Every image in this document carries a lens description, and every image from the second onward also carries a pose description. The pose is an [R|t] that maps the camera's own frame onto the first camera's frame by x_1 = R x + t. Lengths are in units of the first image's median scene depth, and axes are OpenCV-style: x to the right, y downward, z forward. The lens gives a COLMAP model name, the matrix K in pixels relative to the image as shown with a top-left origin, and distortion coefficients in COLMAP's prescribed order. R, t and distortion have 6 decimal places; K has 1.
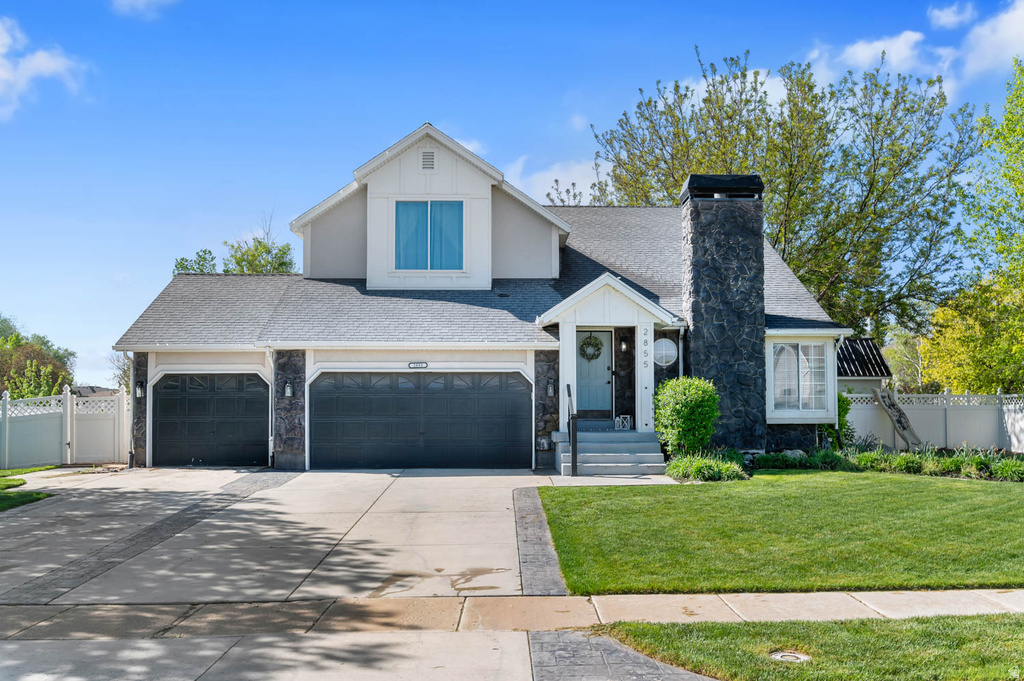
lens RADIAL K [[854.1, 0, 513.8], [0, 854.1, 350.7], [0, 0, 1]] dist [-0.000316, -0.006481]
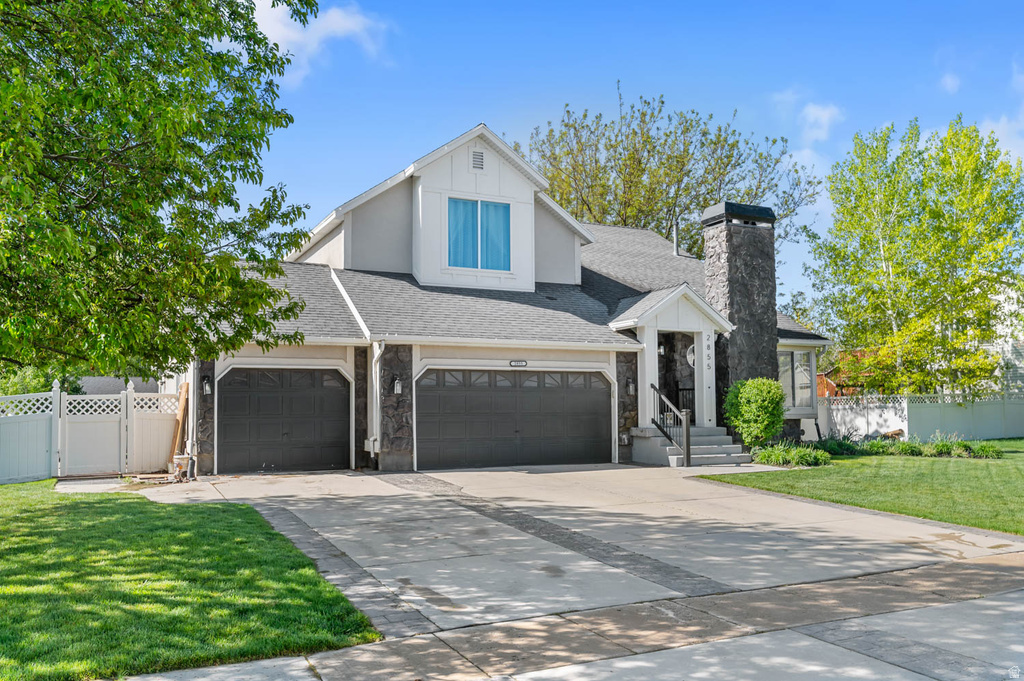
lens RADIAL K [[854.1, 0, 509.0], [0, 854.1, 335.2], [0, 0, 1]] dist [-0.000316, -0.006481]
pose [[0.907400, 0.032730, 0.418992, -0.538833], [-0.022734, 0.999326, -0.028827, 0.012607], [-0.419653, 0.016632, 0.907532, 0.083968]]
